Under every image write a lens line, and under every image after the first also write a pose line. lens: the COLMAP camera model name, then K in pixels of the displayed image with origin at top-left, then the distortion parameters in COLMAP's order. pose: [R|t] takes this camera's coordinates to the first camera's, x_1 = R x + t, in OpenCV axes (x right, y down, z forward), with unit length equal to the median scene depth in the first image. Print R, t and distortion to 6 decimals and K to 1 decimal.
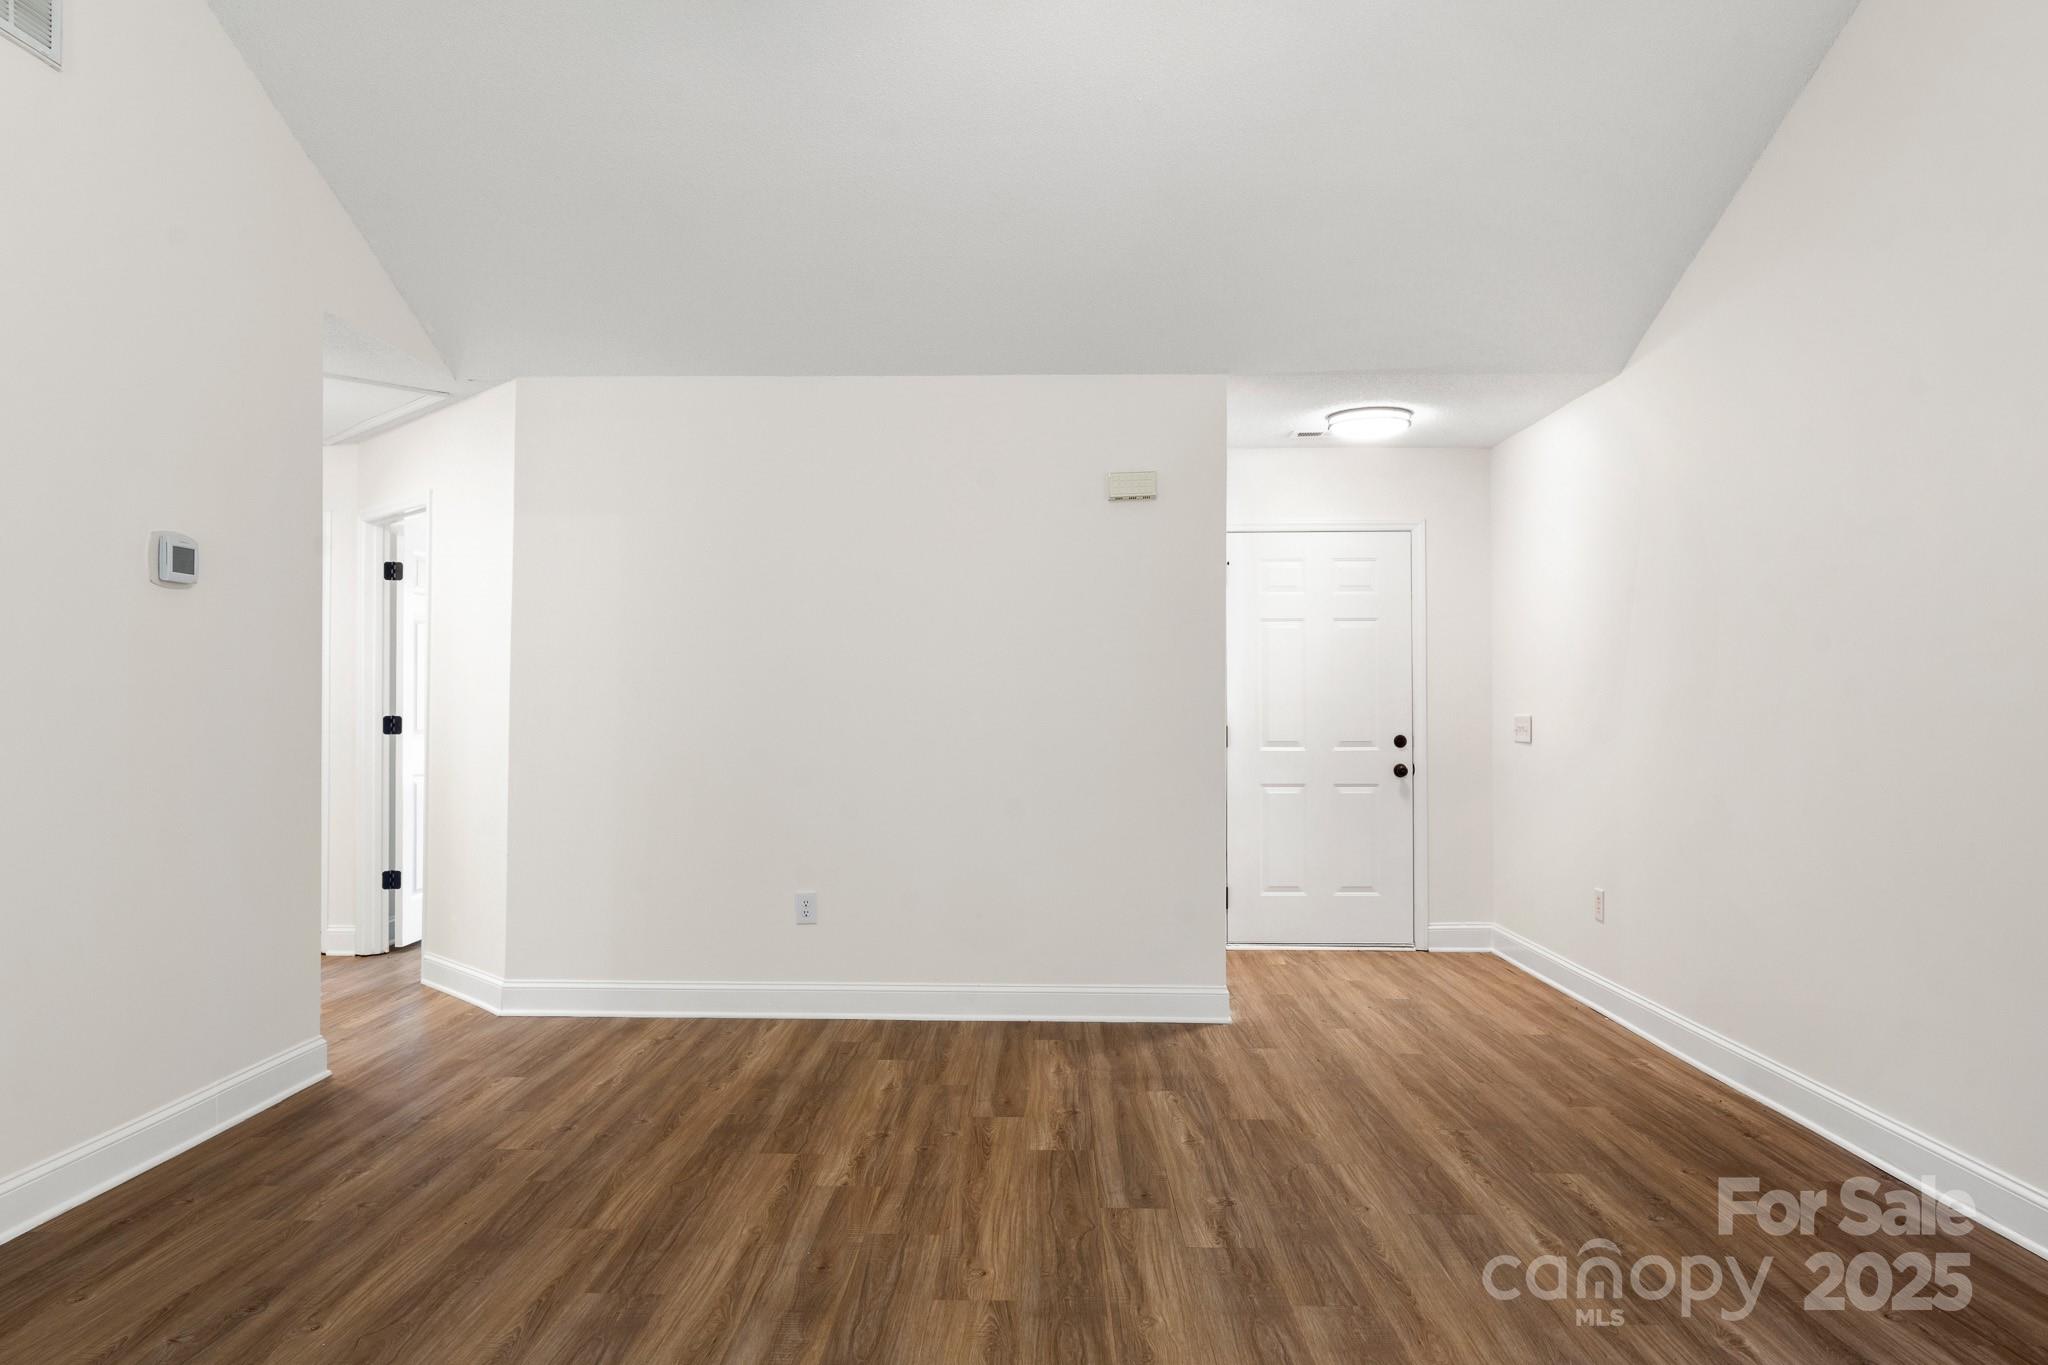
lens RADIAL K [[1357.5, 0, 1015.0], [0, 1357.5, 685.1], [0, 0, 1]] dist [-0.009902, -0.001533]
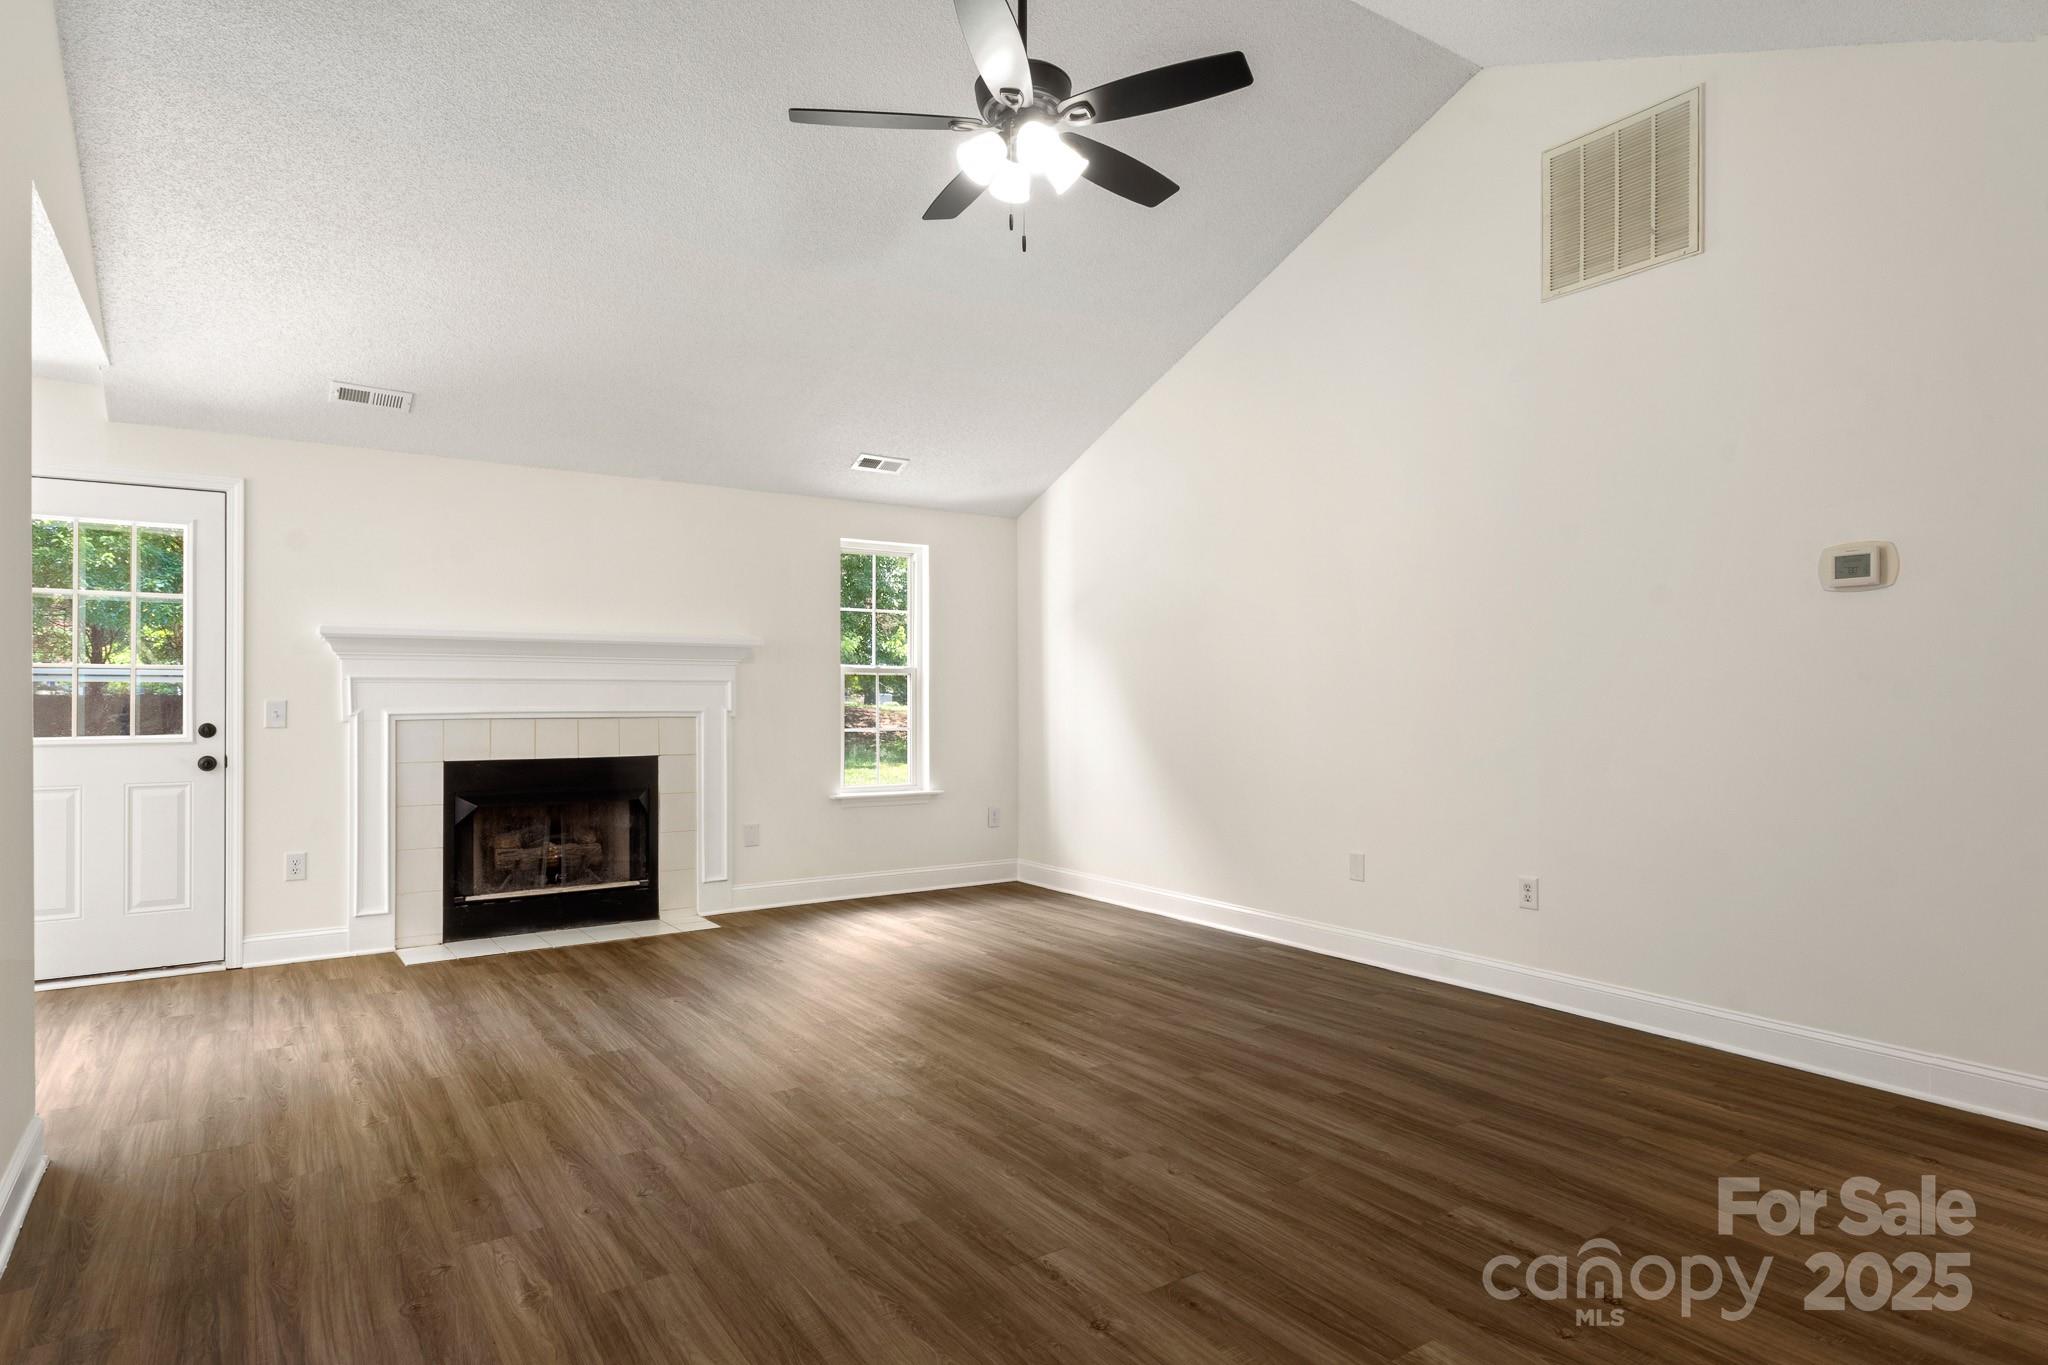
lens RADIAL K [[1121.2, 0, 1012.5], [0, 1121.2, 696.1], [0, 0, 1]] dist [0.013430, -0.000551]
pose [[-0.815112, -0.001210, -0.579302, 0.516330], [0.006791, 0.999909, -0.011644, 0.023903], [0.579264, -0.013425, -0.815030, 1.353924]]
